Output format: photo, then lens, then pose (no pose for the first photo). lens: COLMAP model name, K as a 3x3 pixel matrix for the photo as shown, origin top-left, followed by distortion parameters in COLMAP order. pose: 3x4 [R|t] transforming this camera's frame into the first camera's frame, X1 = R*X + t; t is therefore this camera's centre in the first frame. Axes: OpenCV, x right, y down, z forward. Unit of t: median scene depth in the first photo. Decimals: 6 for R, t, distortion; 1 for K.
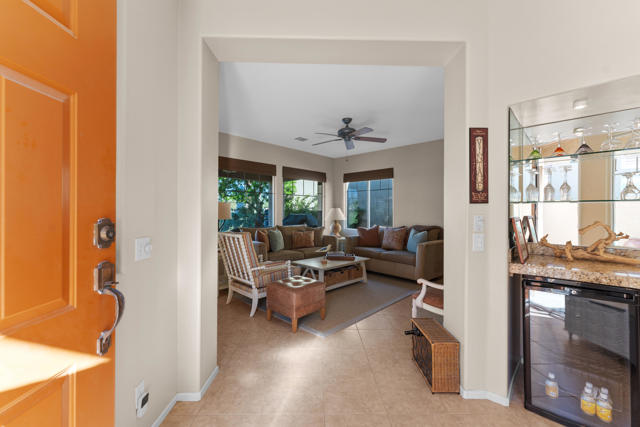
lens RADIAL K [[258.3, 0, 327.2], [0, 258.3, 212.9], [0, 0, 1]] dist [-0.010052, -0.000135]
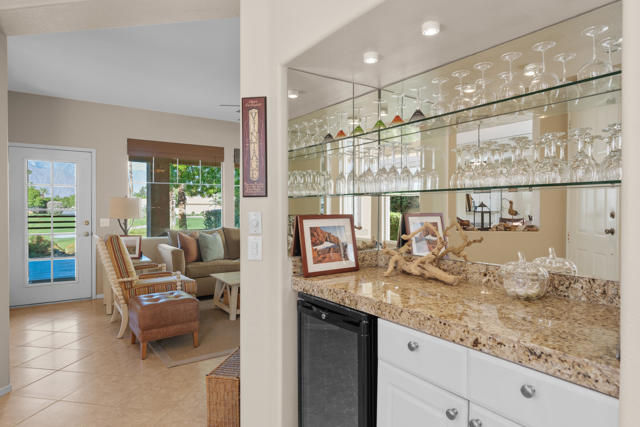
lens RADIAL K [[374.8, 0, 320.0], [0, 374.8, 213.5], [0, 0, 1]] dist [0.000445, 0.000260]
pose [[0.979559, -0.000399, -0.201158, 0.320926], [0.001873, 0.999973, 0.007140, 0.001681], [0.201150, -0.007371, 0.979533, -0.015798]]
